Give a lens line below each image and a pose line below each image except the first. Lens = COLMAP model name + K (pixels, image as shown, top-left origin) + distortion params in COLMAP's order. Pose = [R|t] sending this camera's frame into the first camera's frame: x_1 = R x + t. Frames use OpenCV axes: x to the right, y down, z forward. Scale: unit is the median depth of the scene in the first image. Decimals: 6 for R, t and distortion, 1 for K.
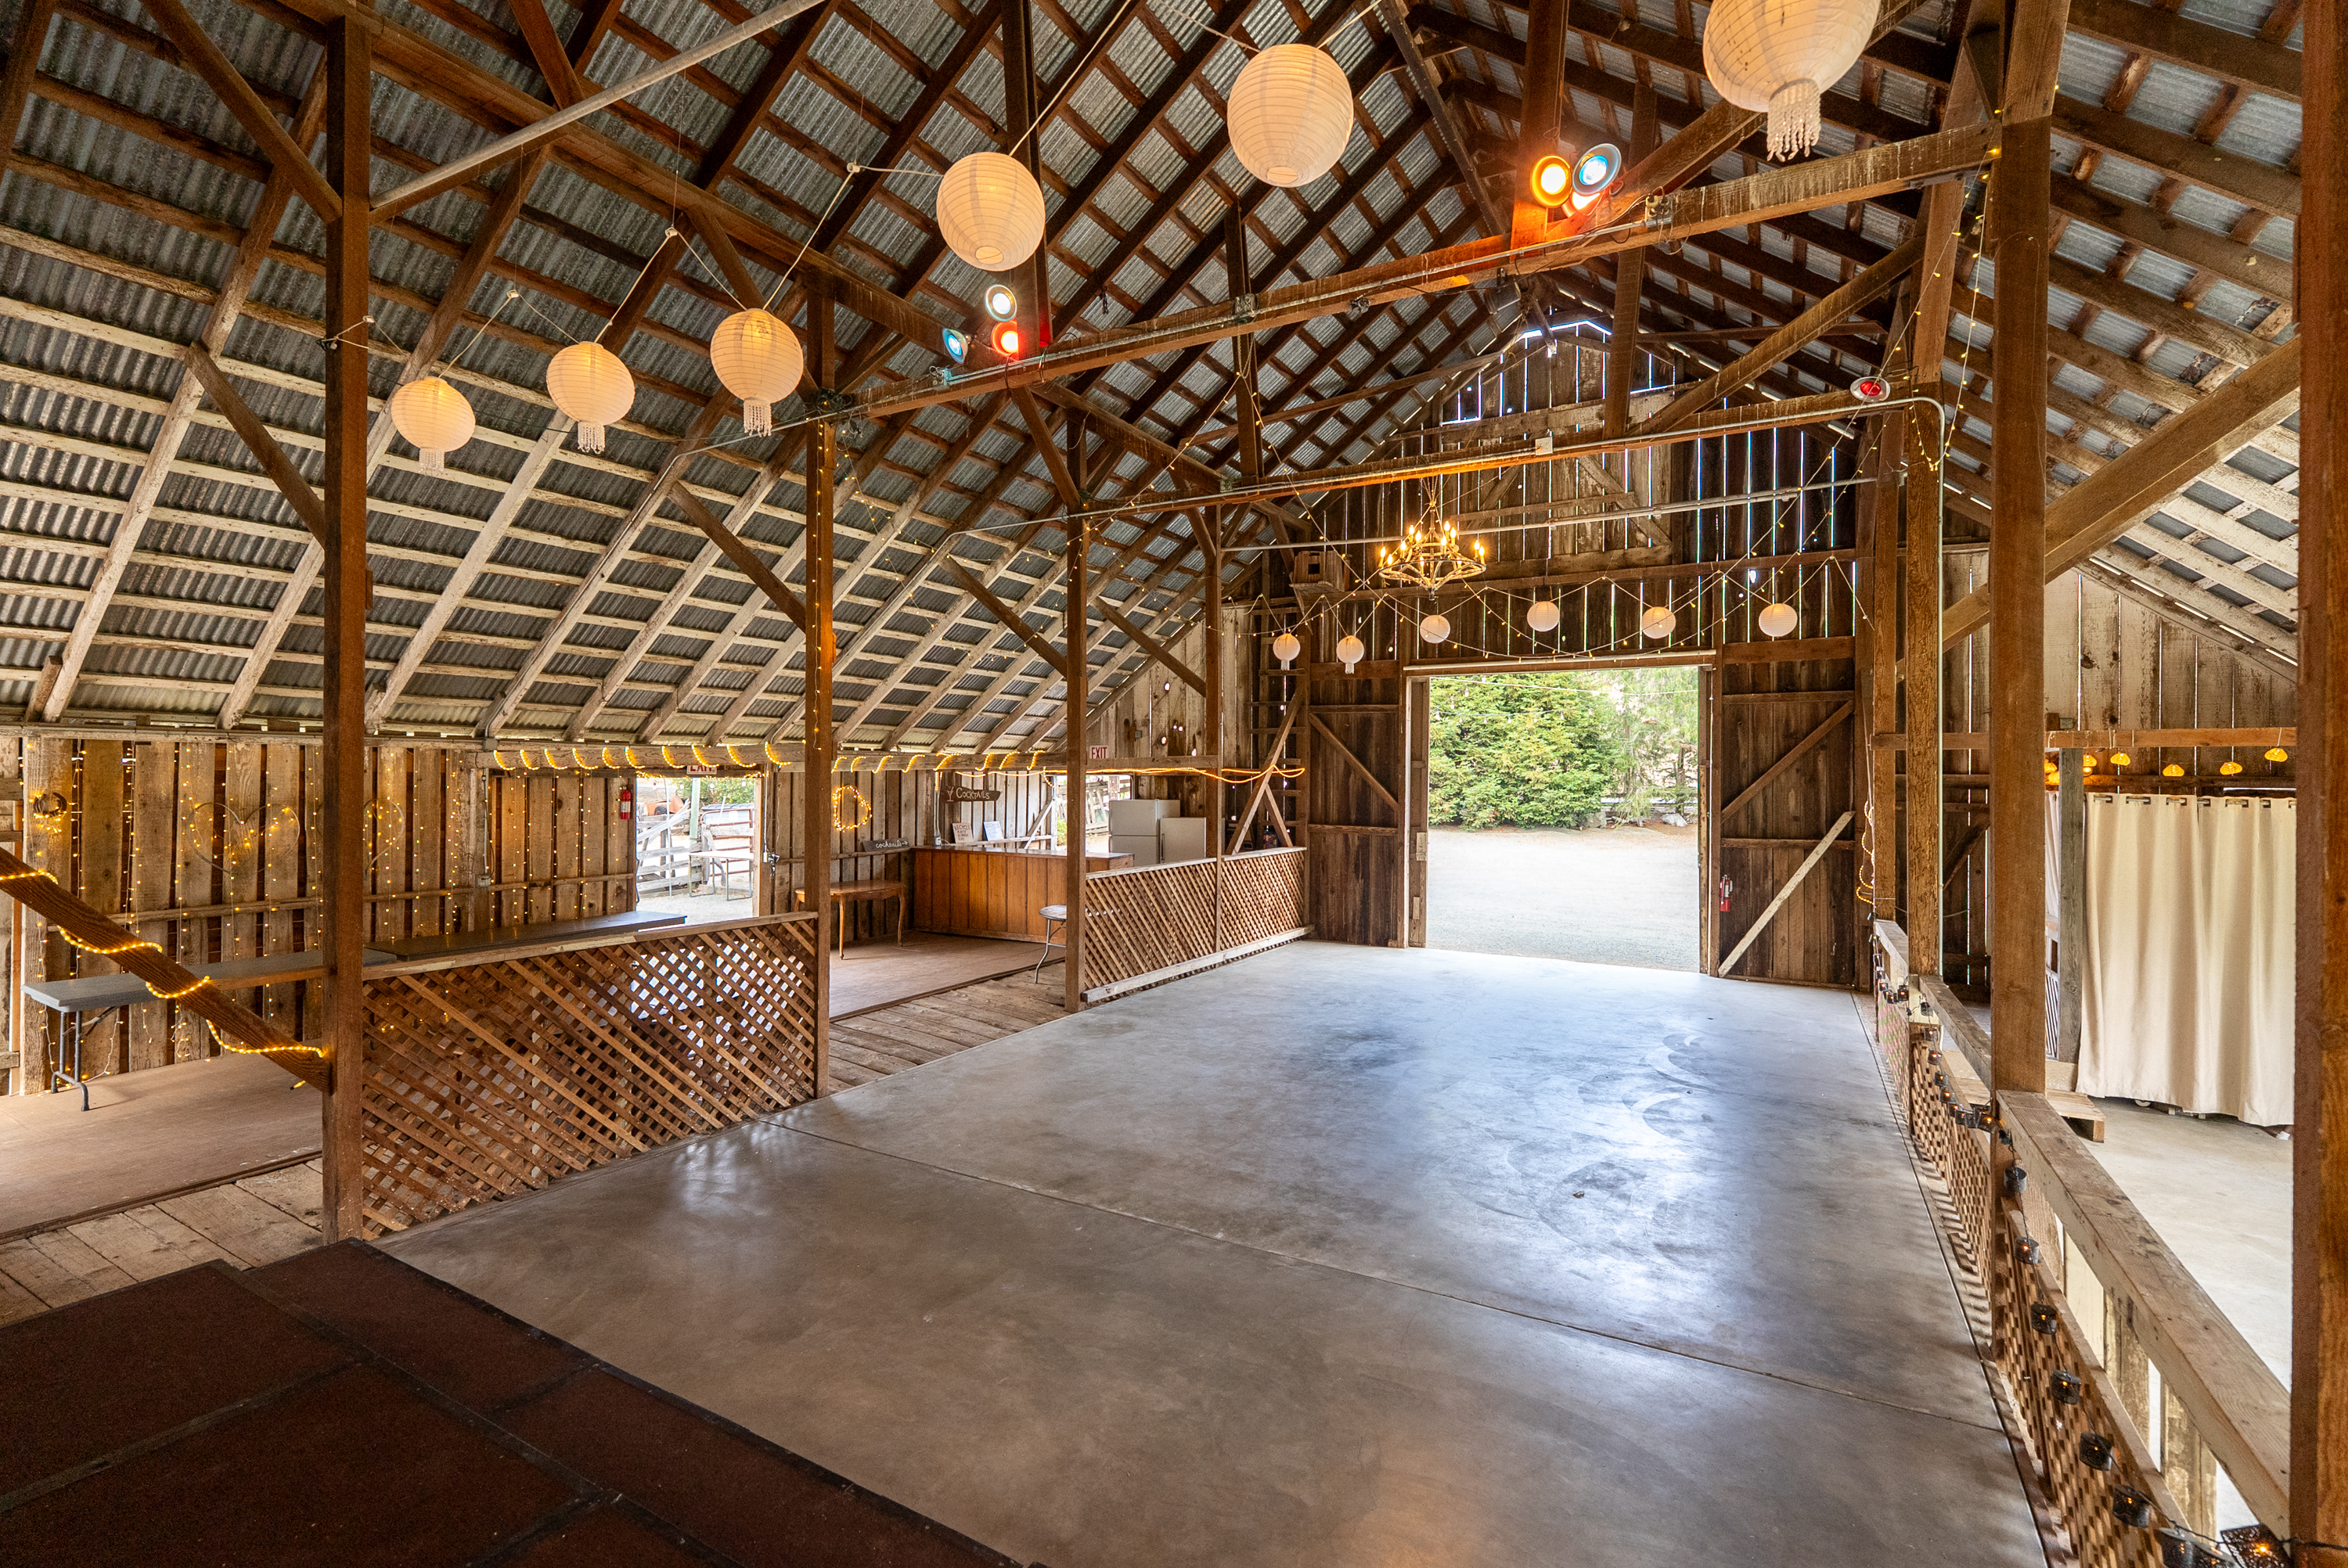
lens RADIAL K [[1052.1, 0, 1177.5], [0, 1052.1, 778.1], [0, 0, 1]] dist [-0.005359, 0.000130]
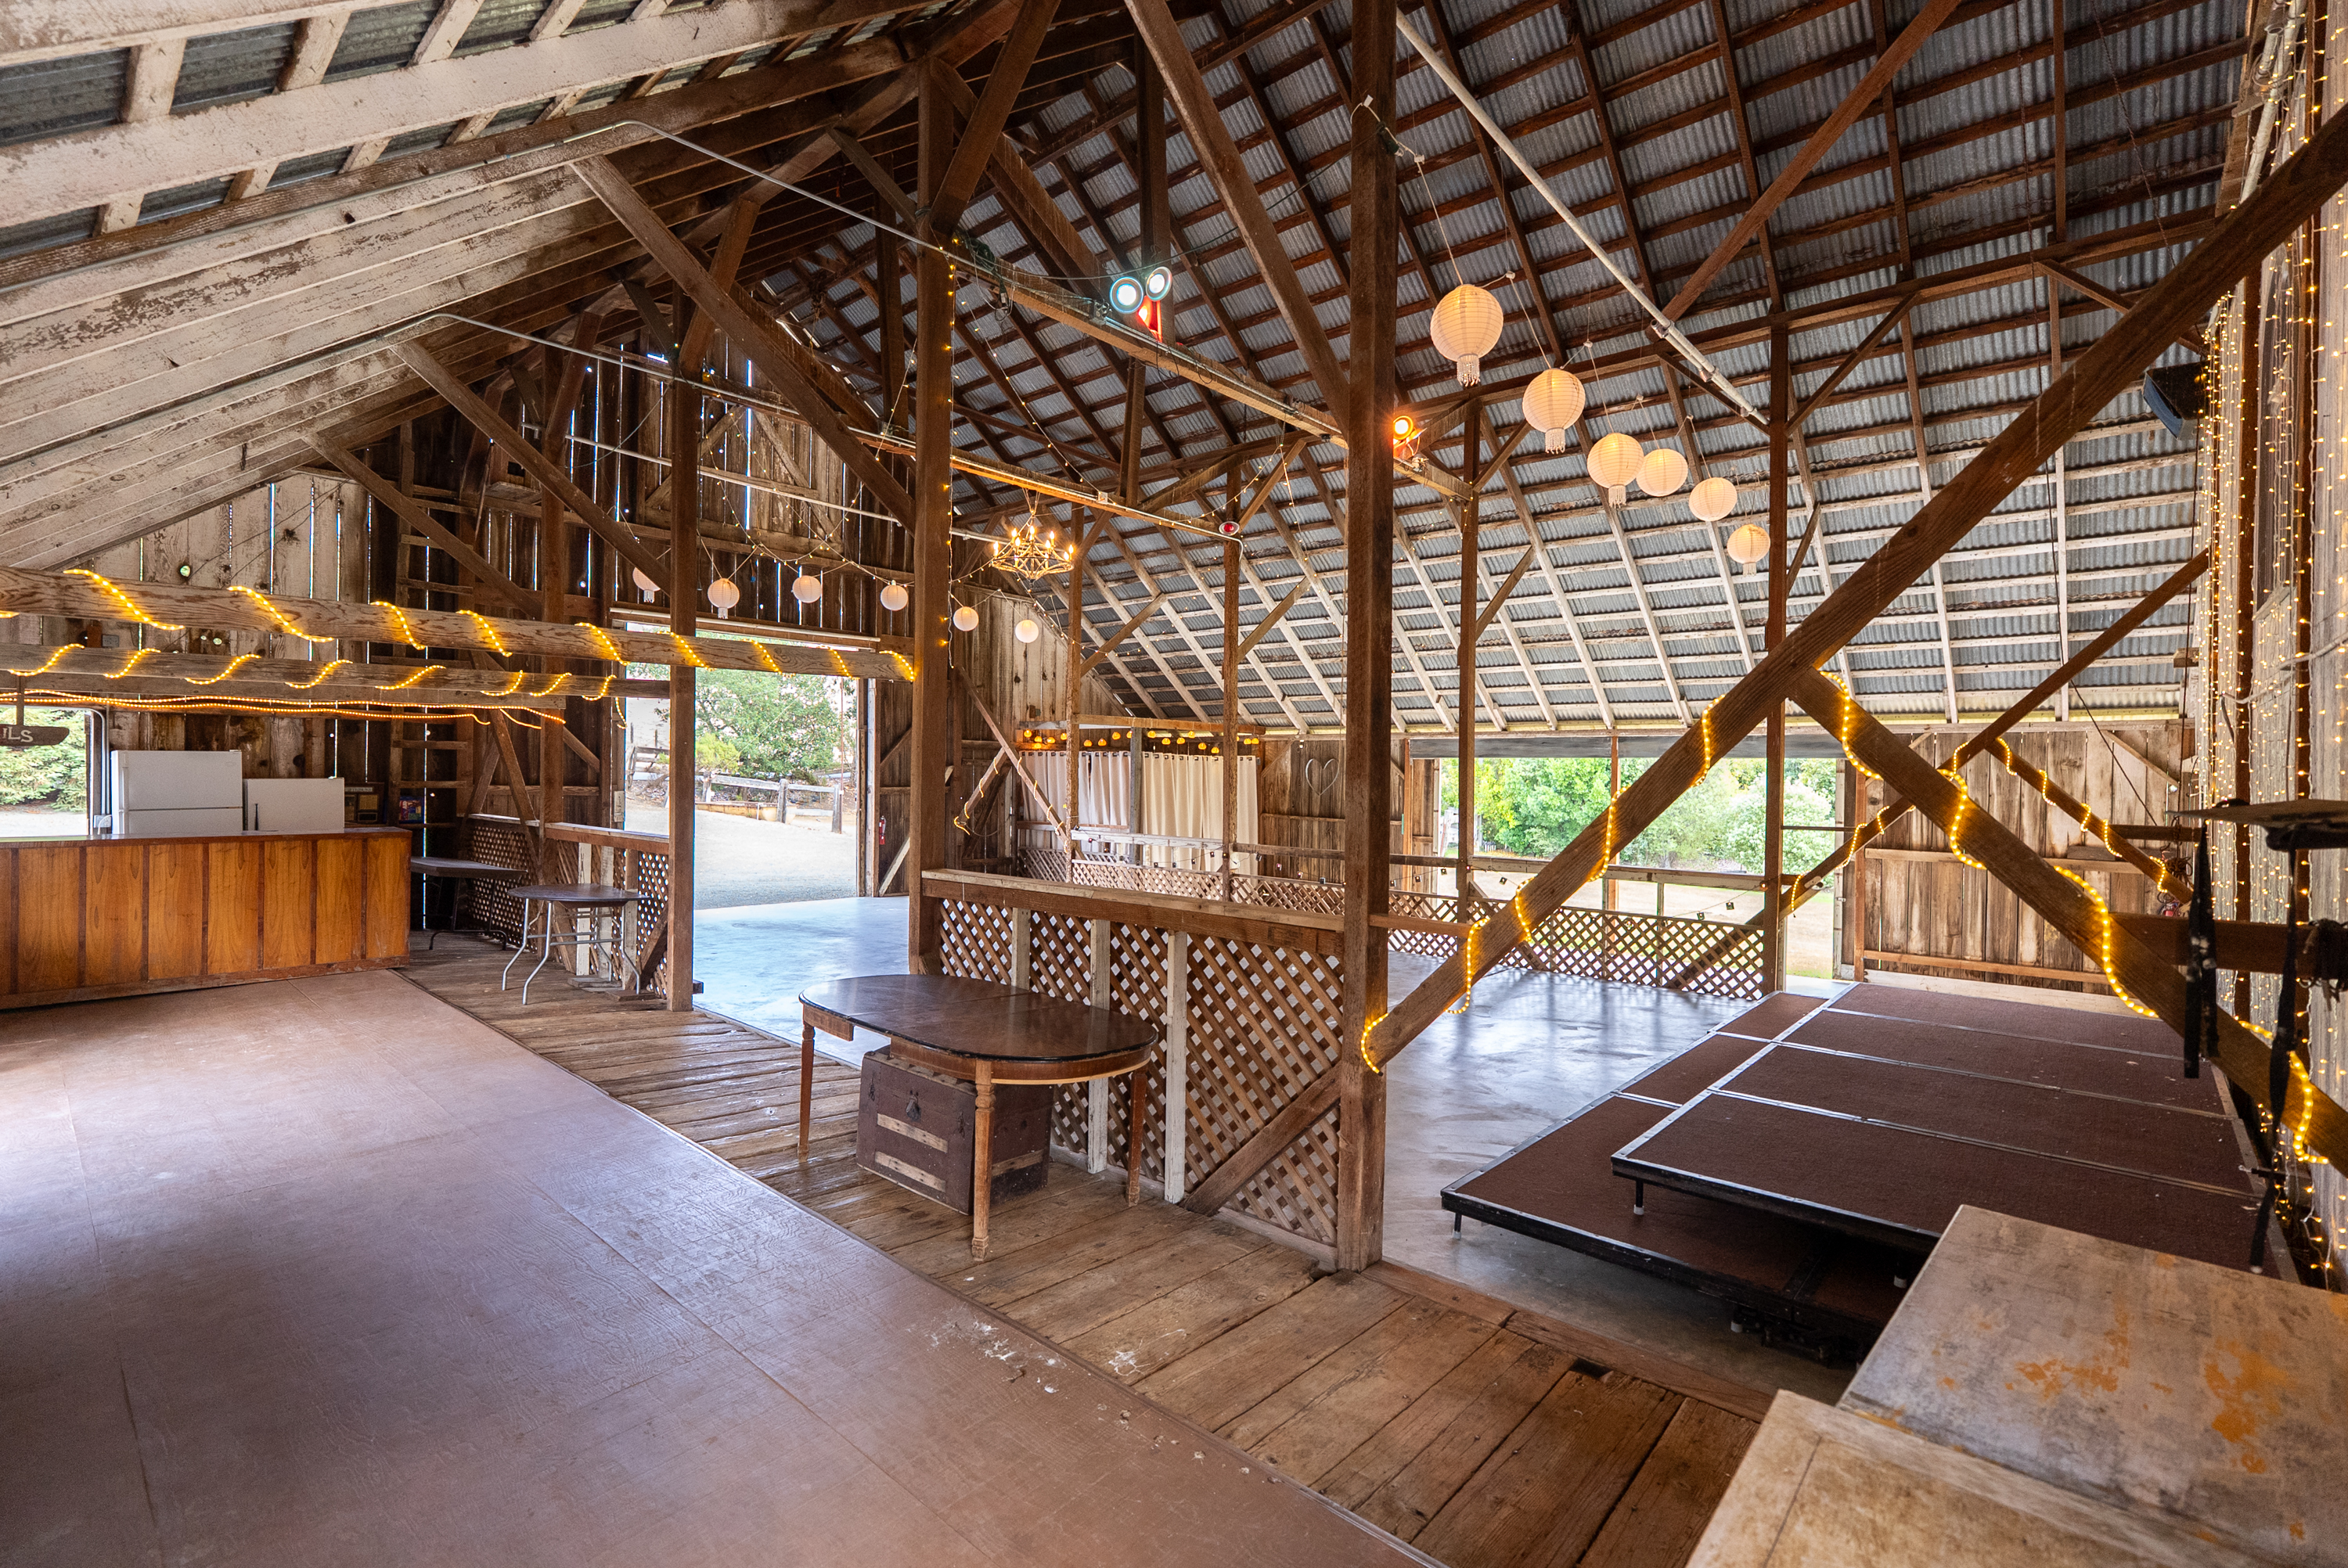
lens RADIAL K [[1052.1, 0, 1183.7], [0, 1052.1, 777.7], [0, 0, 1]] dist [-0.005359, 0.000130]
pose [[0.198857, -0.006453, 0.980007, -0.626719], [-0.013275, 0.999869, 0.009277, 0.029152], [-0.979939, -0.014854, 0.198745, 0.356358]]
